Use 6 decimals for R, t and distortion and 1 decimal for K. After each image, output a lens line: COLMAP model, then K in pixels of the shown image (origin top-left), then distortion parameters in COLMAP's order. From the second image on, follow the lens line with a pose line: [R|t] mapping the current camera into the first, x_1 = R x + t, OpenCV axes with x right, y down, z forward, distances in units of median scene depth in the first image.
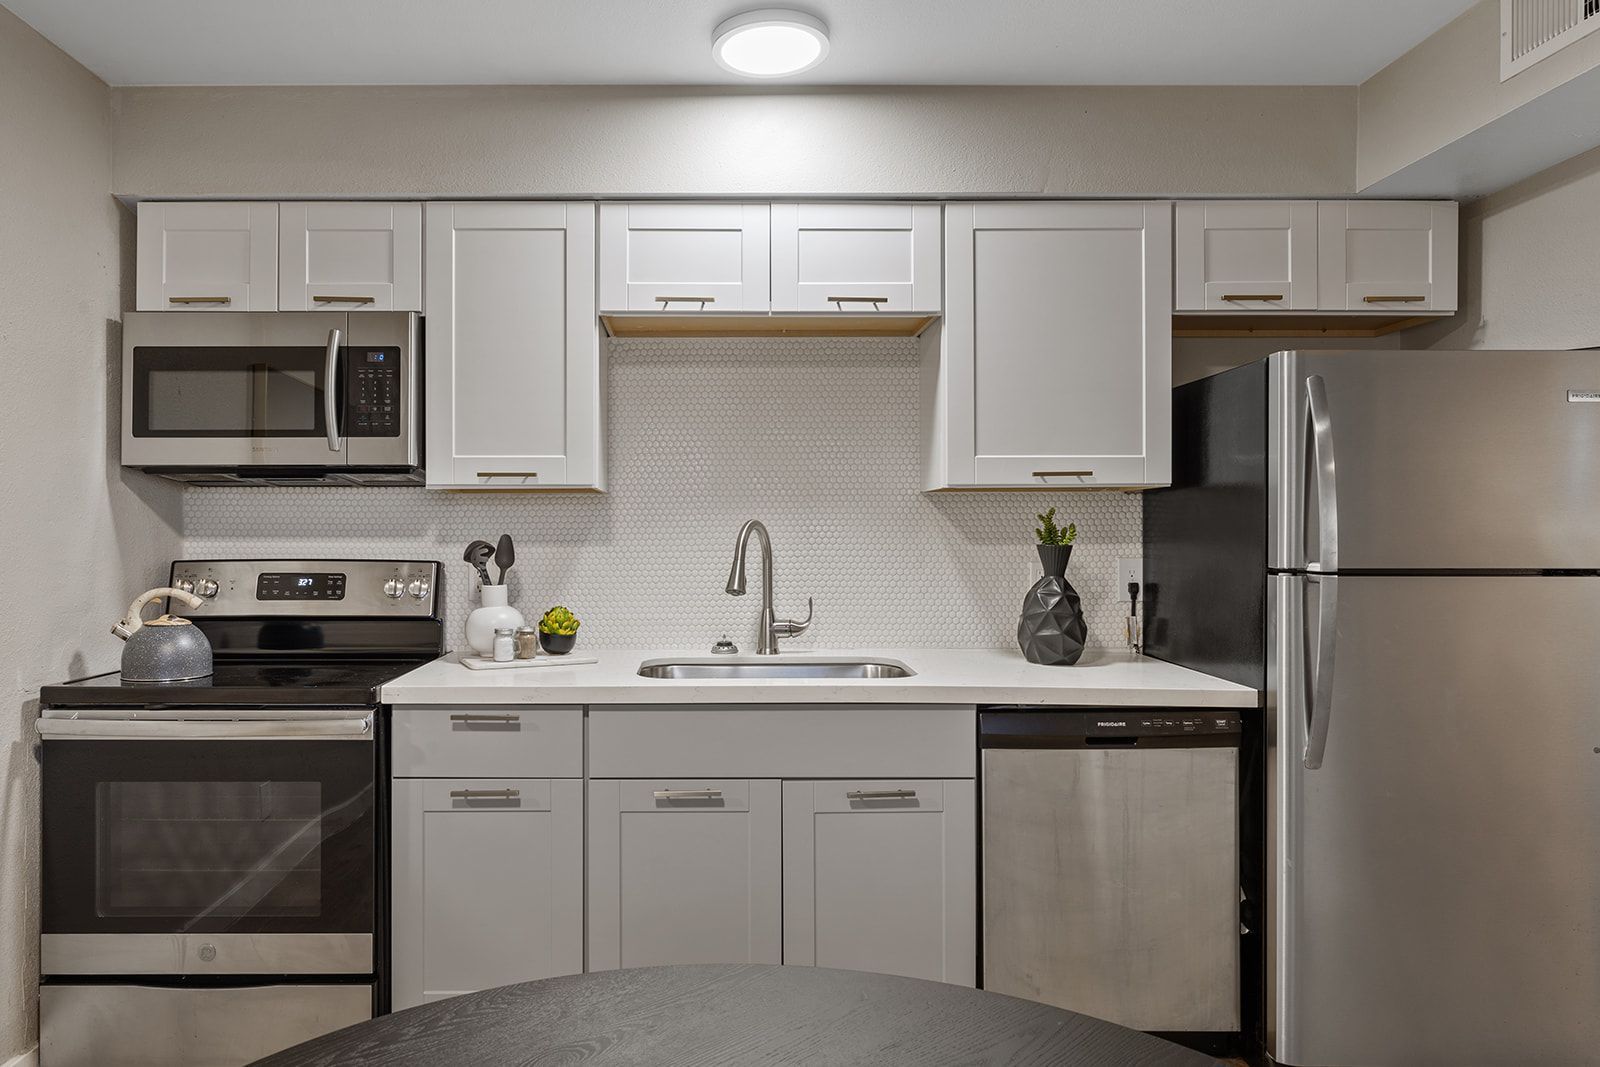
lens RADIAL K [[1009.9, 0, 696.3], [0, 1009.9, 544.5], [0, 0, 1]] dist [-0.002925, 0.000385]
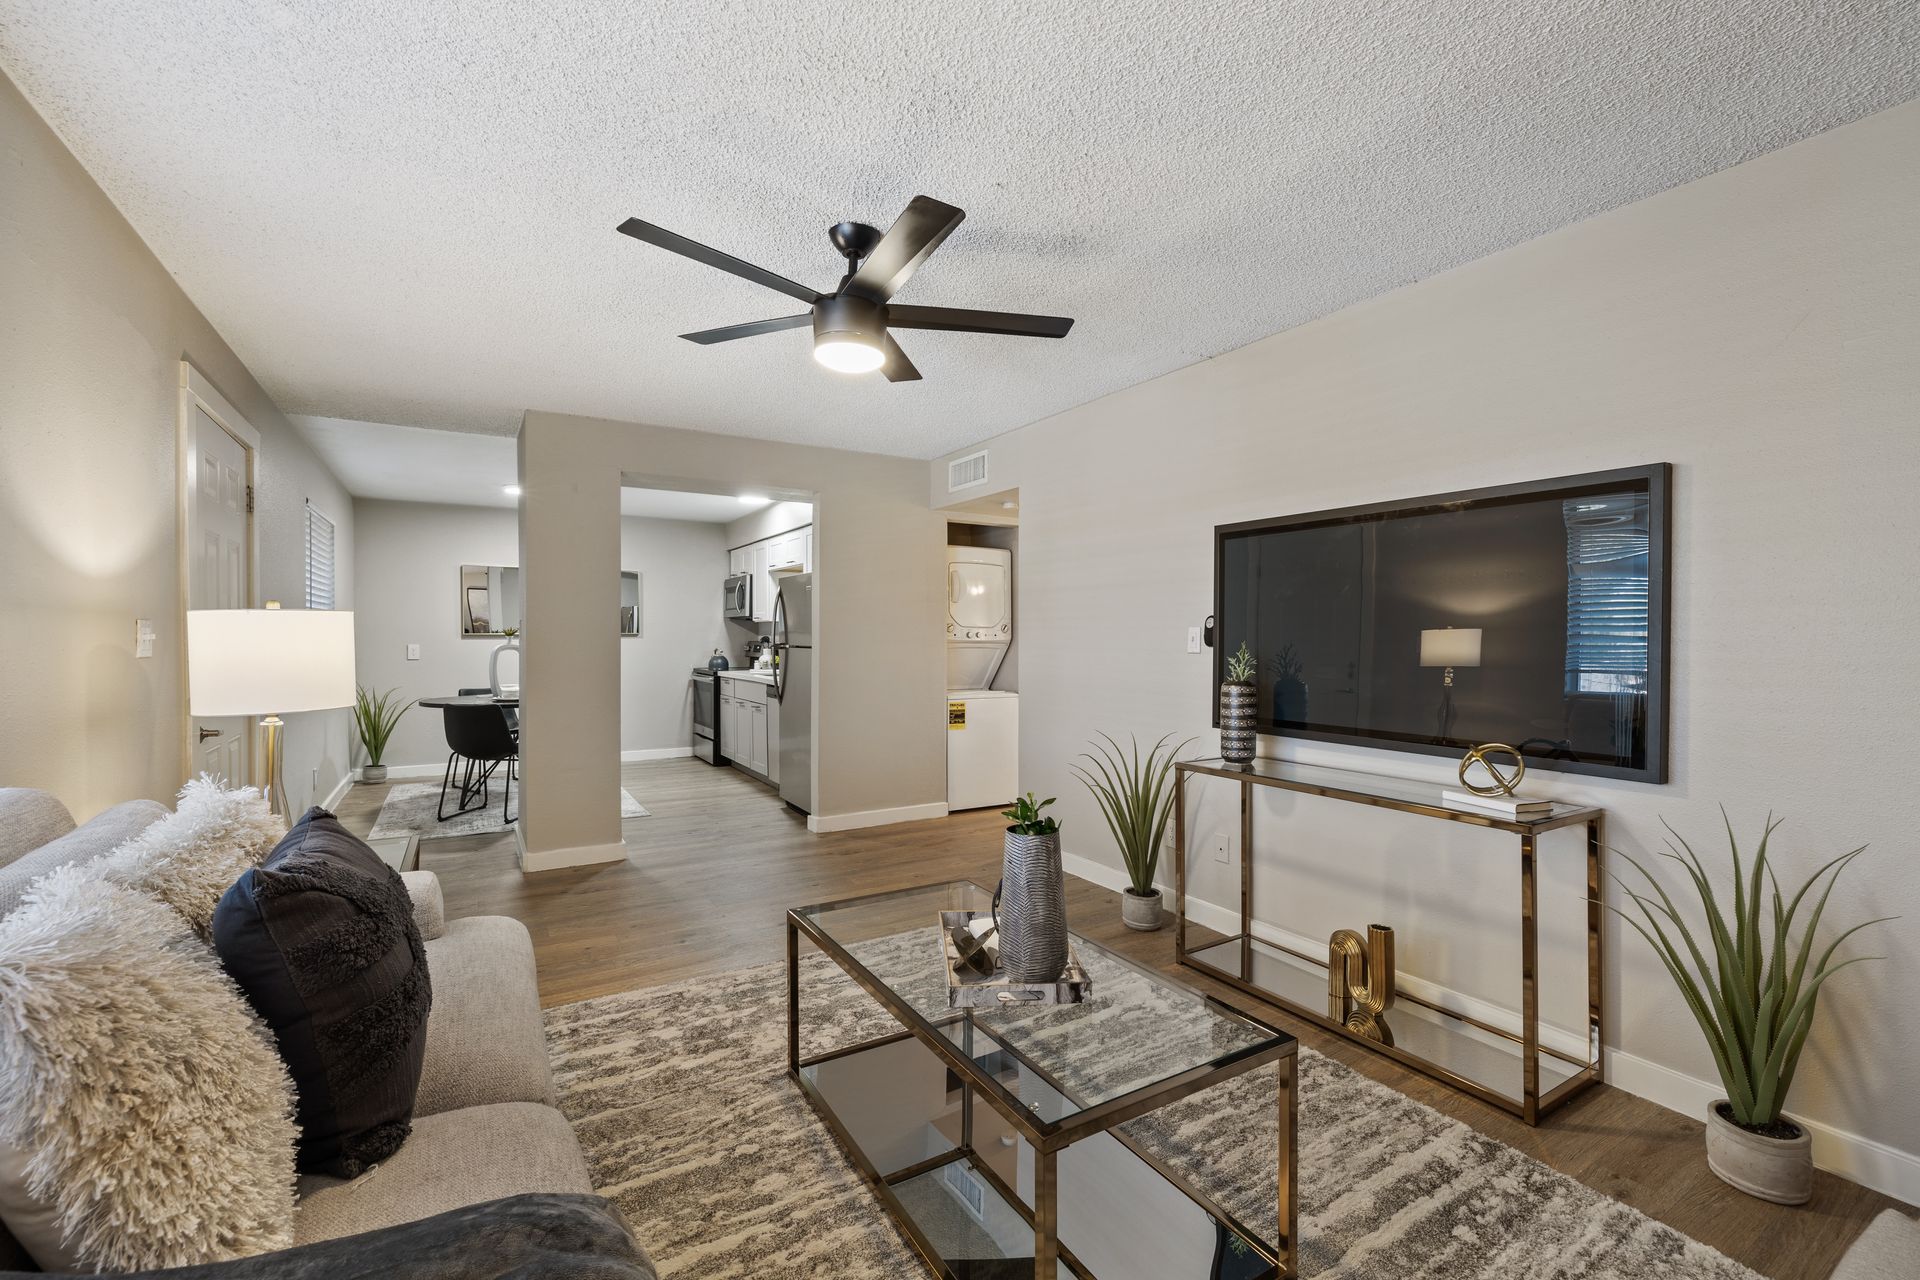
lens RADIAL K [[809.1, 0, 955.7], [0, 809.1, 623.9], [0, 0, 1]] dist [-0.001605, -0.000210]
pose [[0.512367, -0.009745, -0.858711, 2.620807], [-0.005942, 0.999871, -0.014892, -0.009731], [0.858746, 0.012732, 0.512243, 0.113765]]
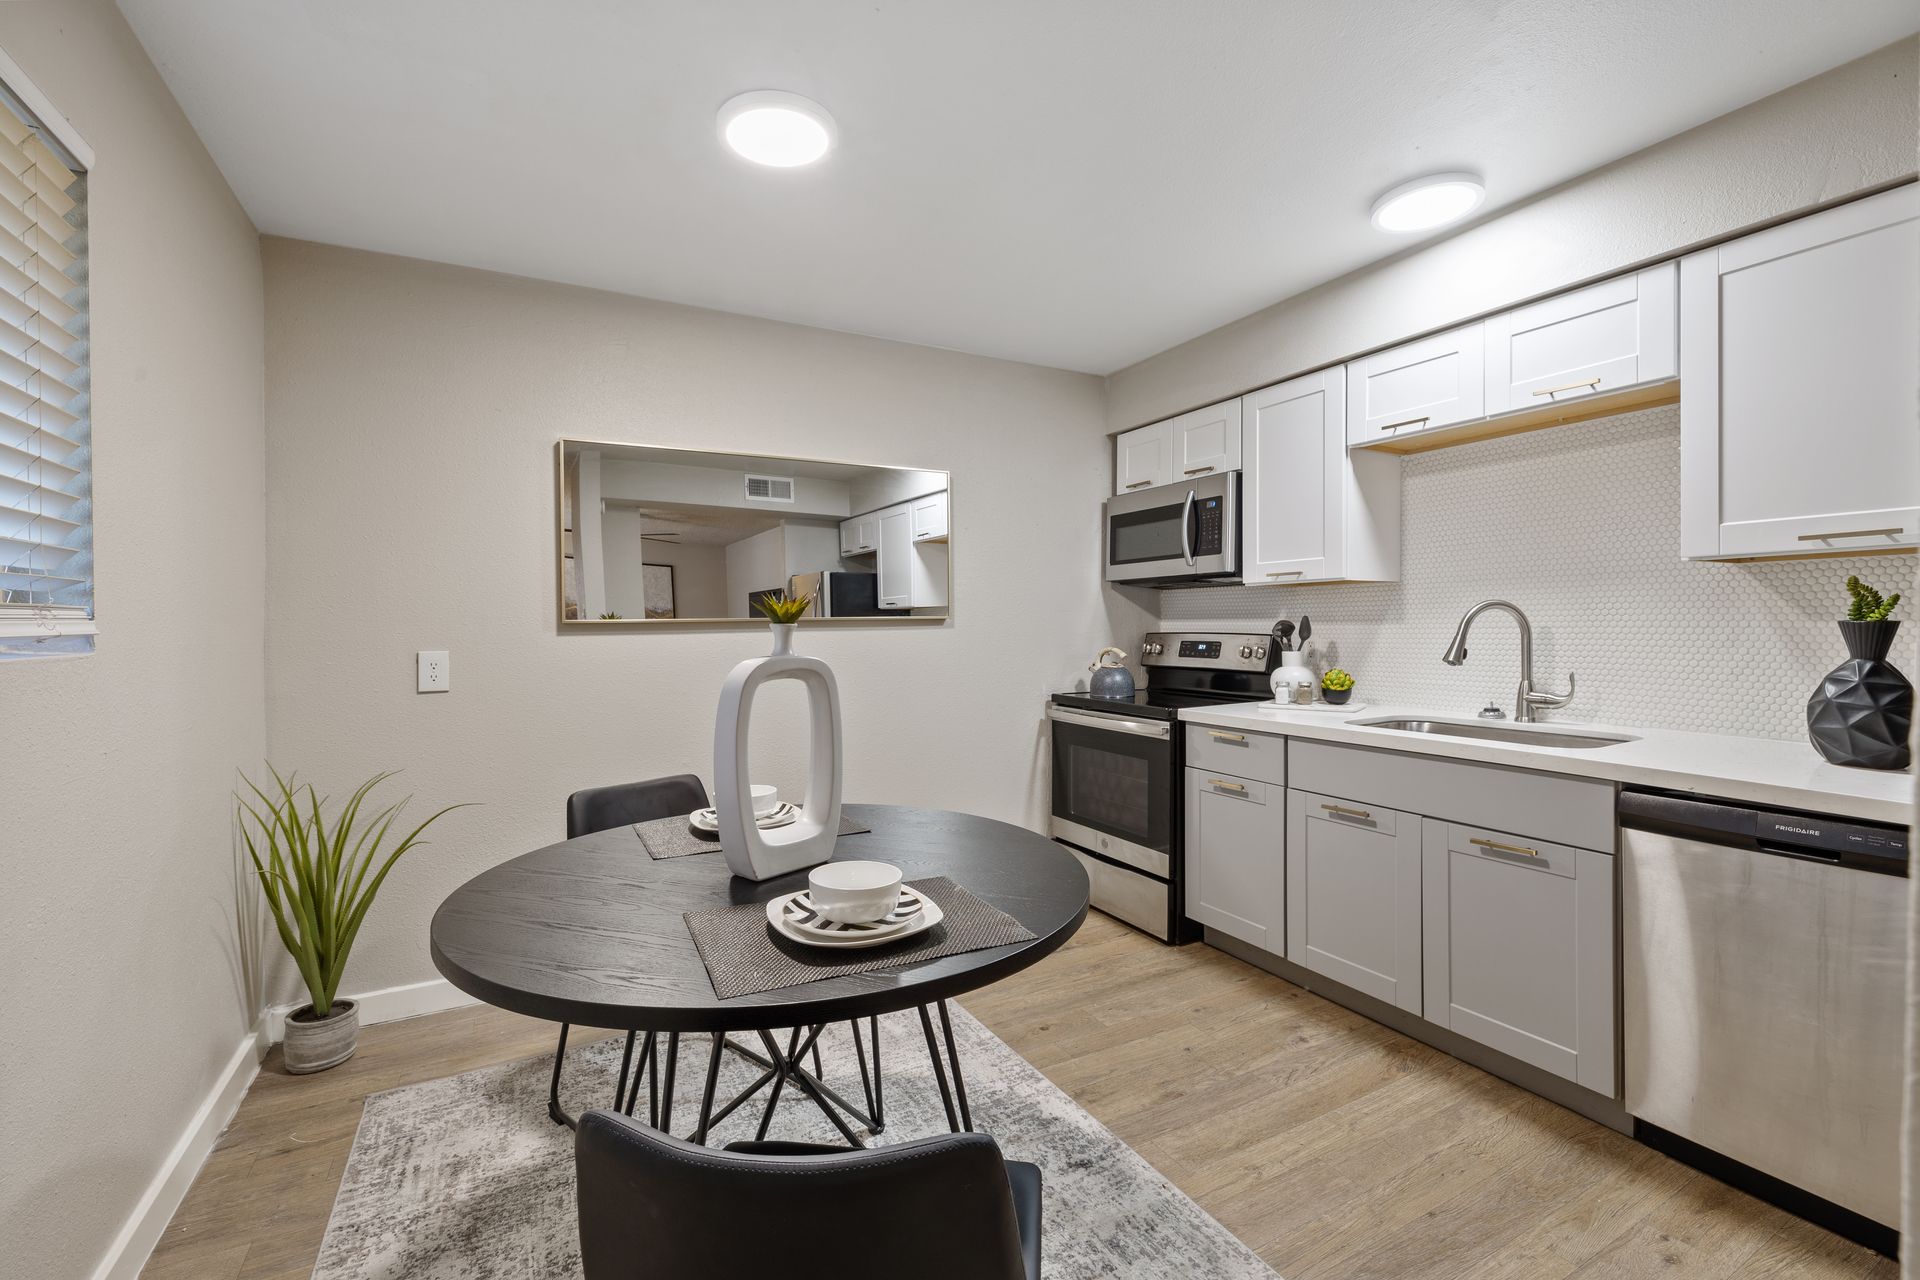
lens RADIAL K [[805.8, 0, 954.5], [0, 805.8, 642.4], [0, 0, 1]] dist [-0.001512, -0.000068]
pose [[0.479861, 0.017251, -0.877175, 0.572693], [0.001982, 0.999783, 0.020747, 0.002814], [0.877342, -0.011694, 0.479722, 0.041222]]
